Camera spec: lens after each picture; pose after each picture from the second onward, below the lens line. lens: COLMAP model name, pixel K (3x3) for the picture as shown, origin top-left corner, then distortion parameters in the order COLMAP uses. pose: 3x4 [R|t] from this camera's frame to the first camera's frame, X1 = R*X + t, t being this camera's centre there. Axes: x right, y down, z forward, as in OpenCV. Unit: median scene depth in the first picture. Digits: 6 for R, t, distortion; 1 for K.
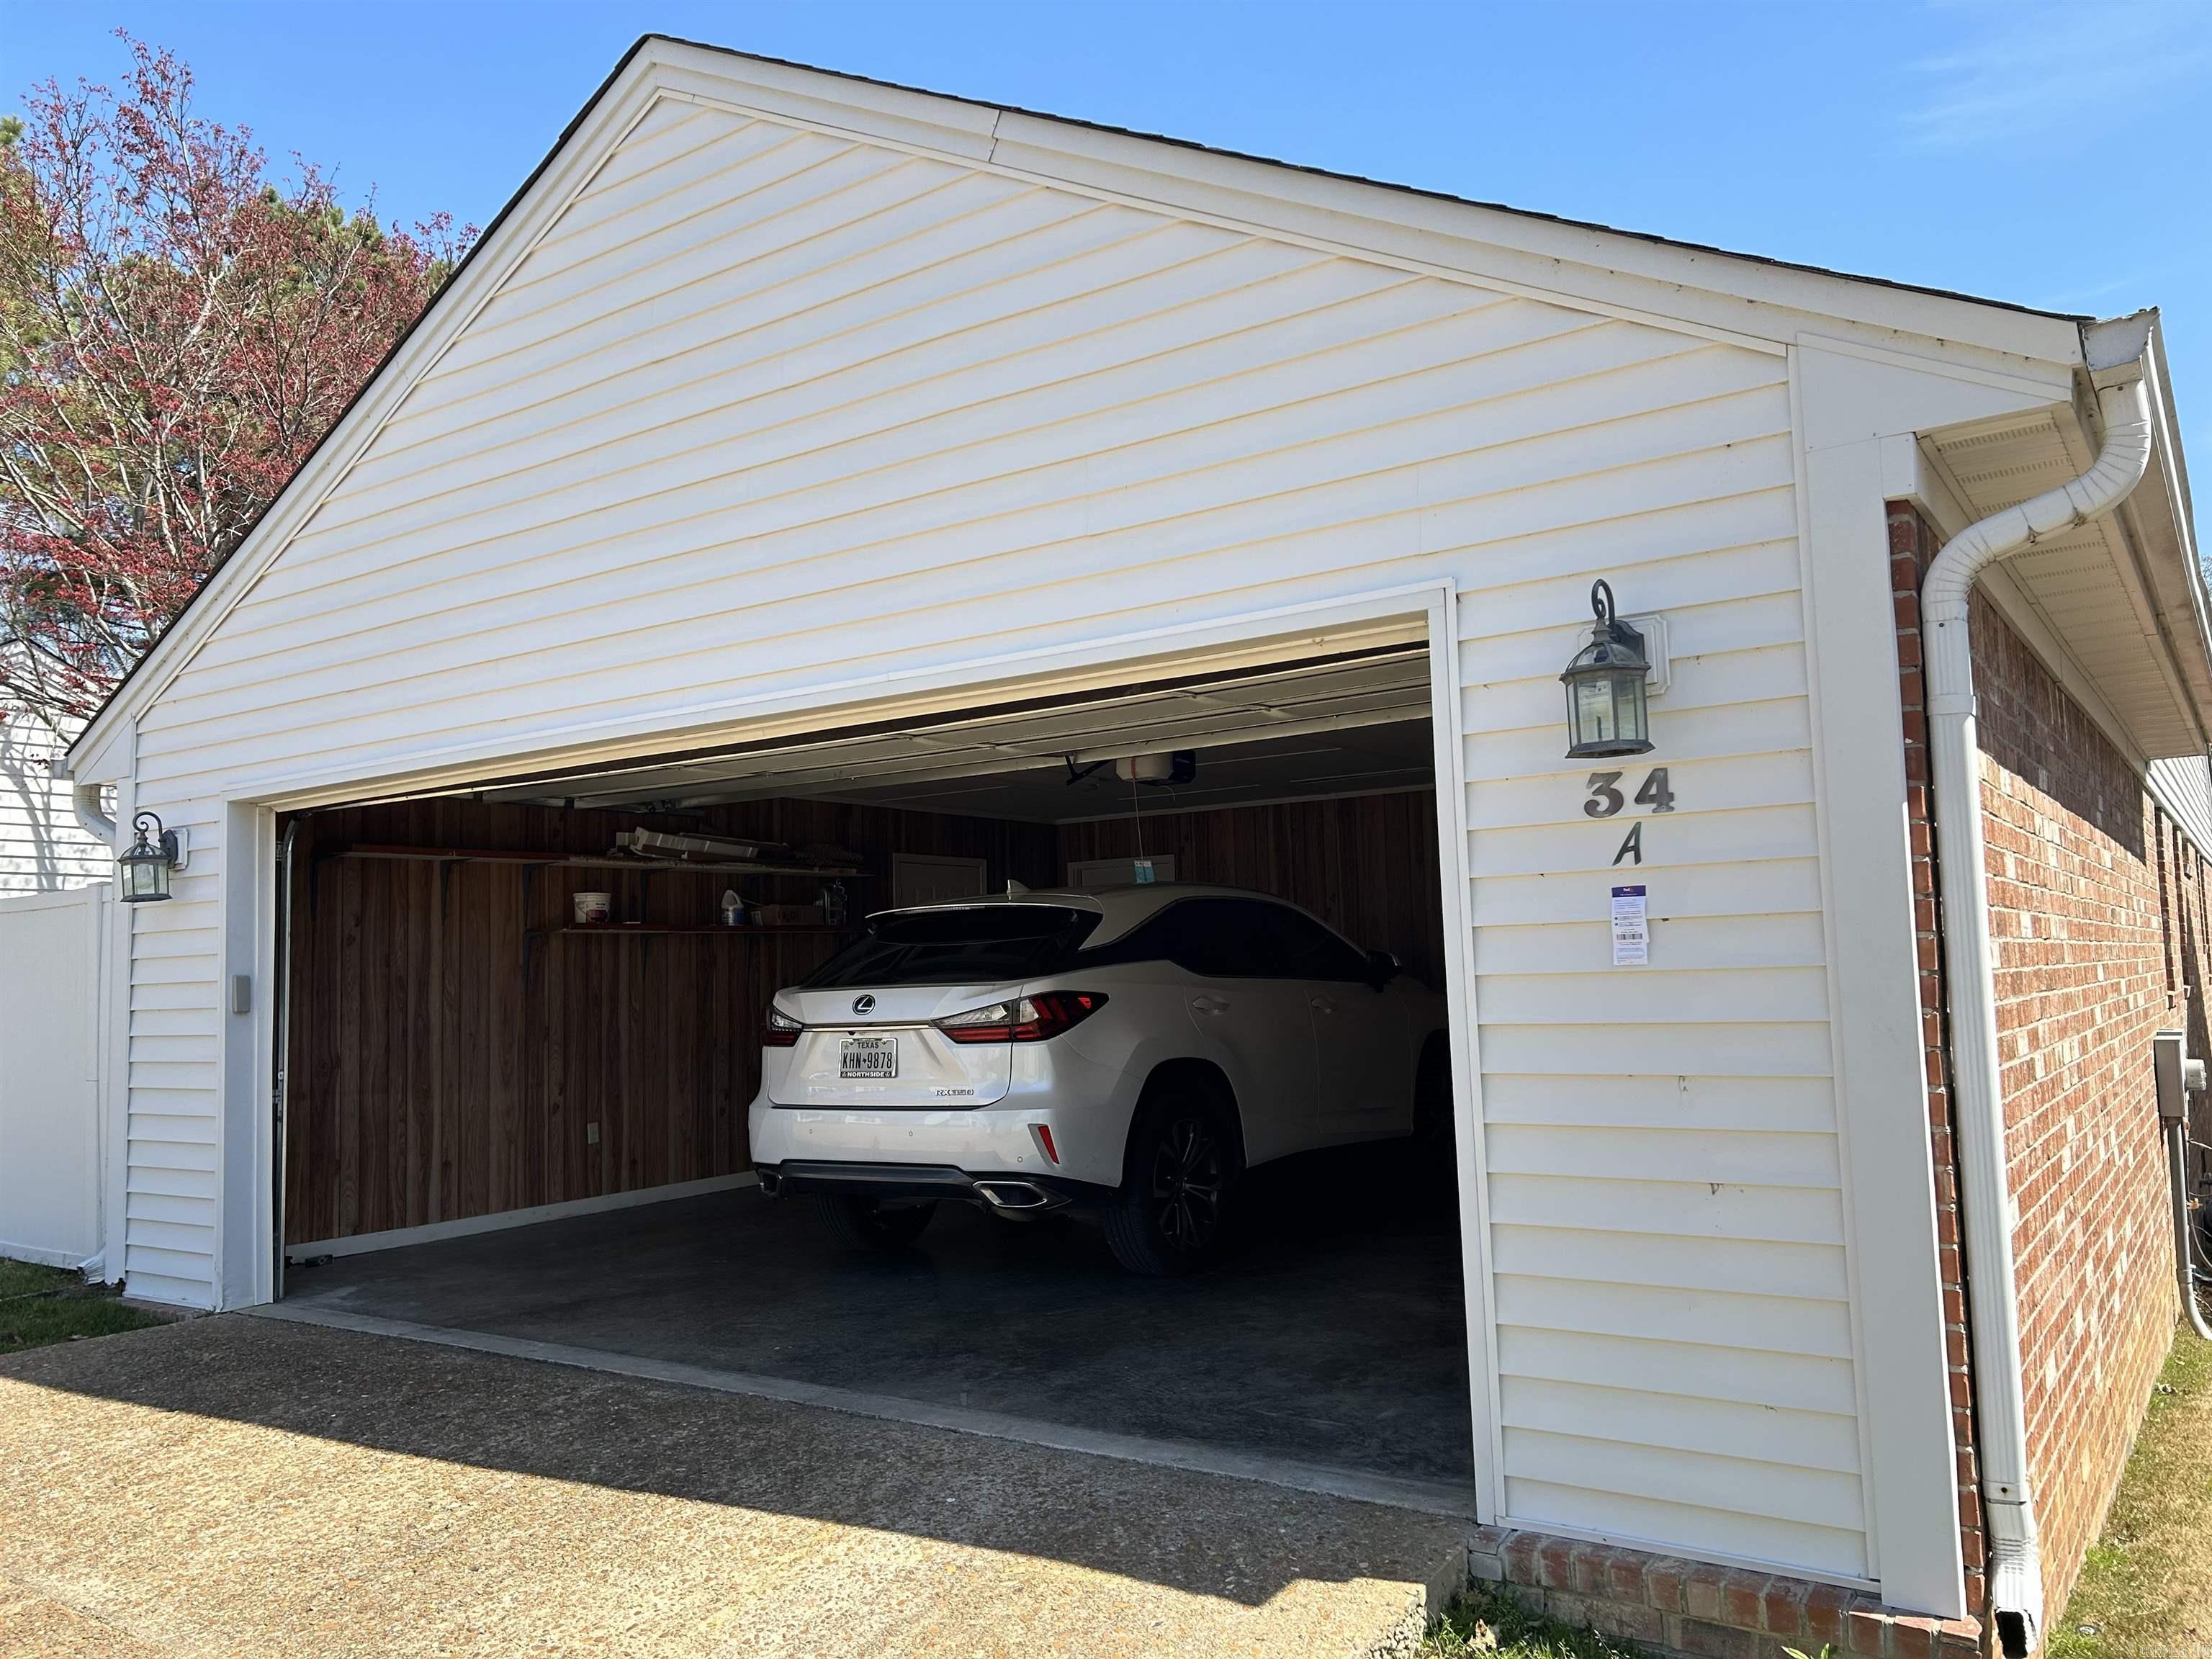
lens RADIAL K [[1660.4, 0, 1126.4], [0, 1660.4, 837.1], [0, 0, 1]] dist [0.073985, -0.086844]
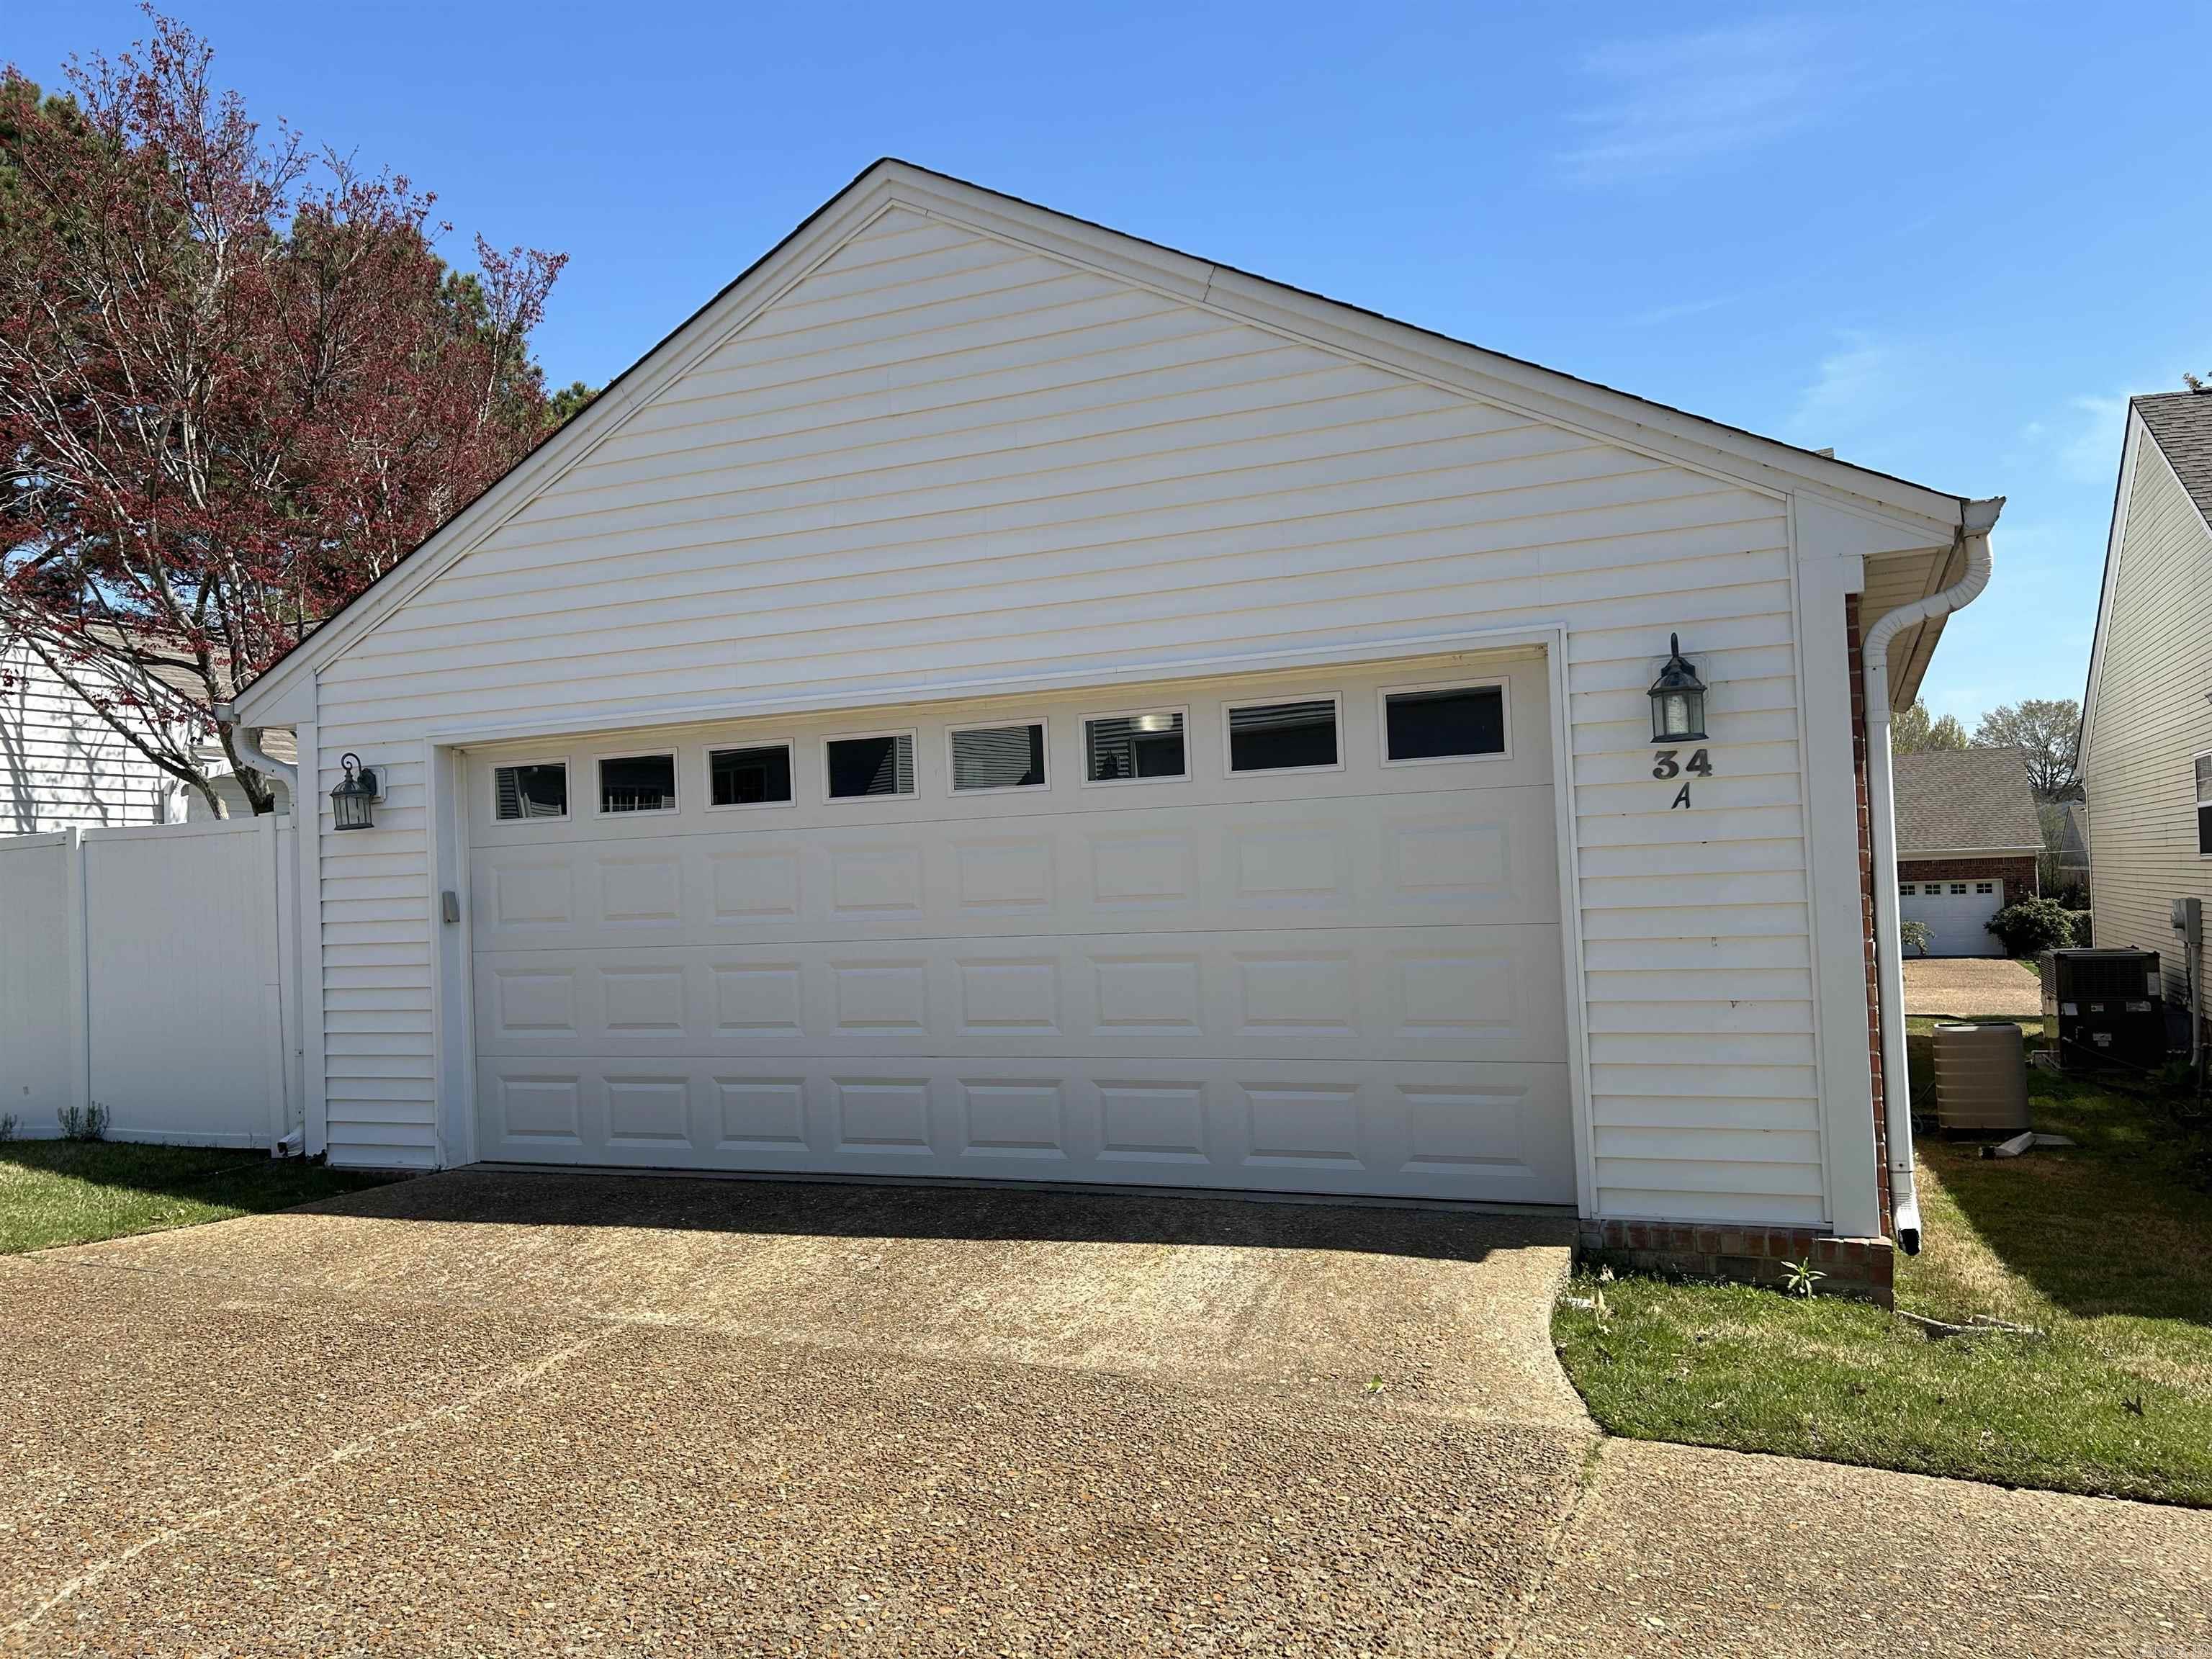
lens RADIAL K [[1660.4, 0, 1086.0], [0, 1660.4, 835.0], [0, 0, 1]] dist [0.073985, -0.086844]
pose [[0.975265, -0.001492, 0.221032, -0.619227], [-0.008490, 0.998987, 0.044202, -0.024737], [-0.220874, -0.044985, 0.974264, -0.452550]]
